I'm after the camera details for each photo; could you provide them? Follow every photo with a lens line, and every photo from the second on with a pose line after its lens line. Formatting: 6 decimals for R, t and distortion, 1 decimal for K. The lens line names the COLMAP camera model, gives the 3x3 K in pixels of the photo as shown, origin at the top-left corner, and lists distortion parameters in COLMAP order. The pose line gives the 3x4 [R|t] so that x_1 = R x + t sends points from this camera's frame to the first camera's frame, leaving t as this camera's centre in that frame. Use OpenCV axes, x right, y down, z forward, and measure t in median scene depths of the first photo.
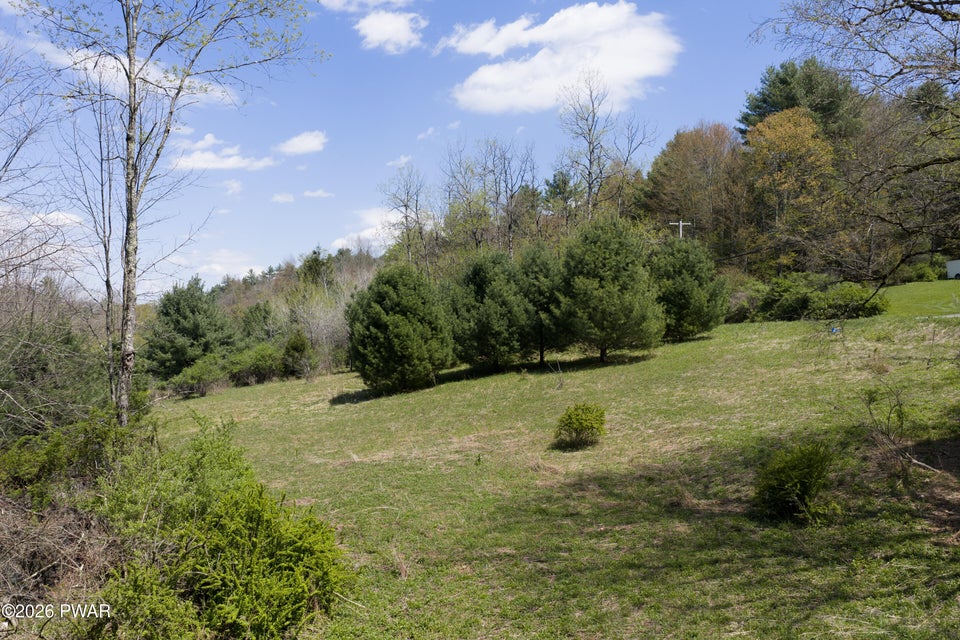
lens RADIAL K [[819.2, 0, 480.0], [0, 819.2, 320.0], [0, 0, 1]] dist [0.036502, -0.023940]
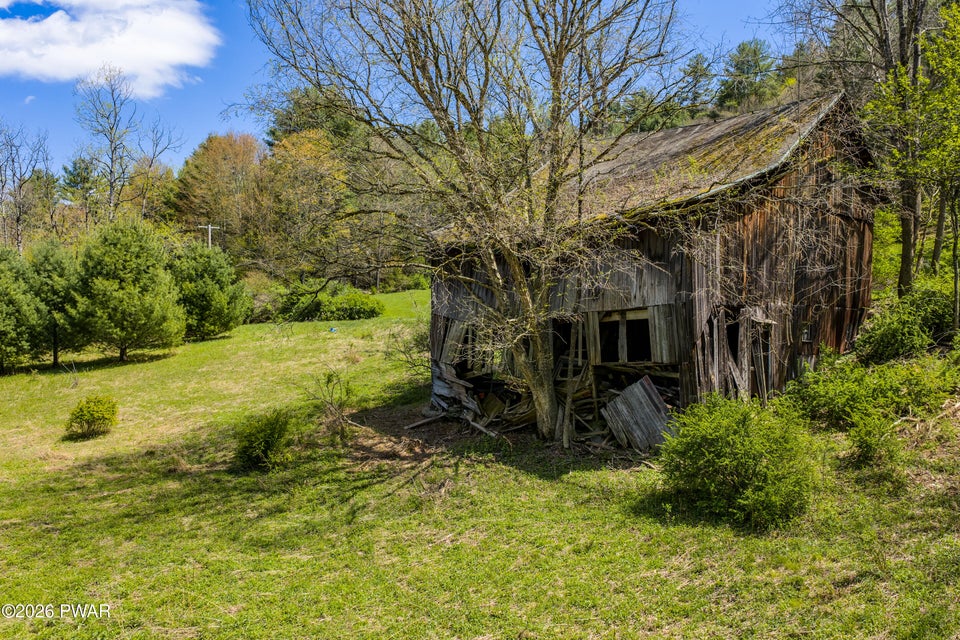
lens RADIAL K [[819.2, 0, 480.0], [0, 819.2, 320.0], [0, 0, 1]] dist [0.036502, -0.023940]
pose [[0.854467, 0.004698, 0.519484, -0.004335], [-0.004484, 0.999989, -0.001669, -0.000608], [-0.519486, -0.000903, 0.854479, -0.118290]]
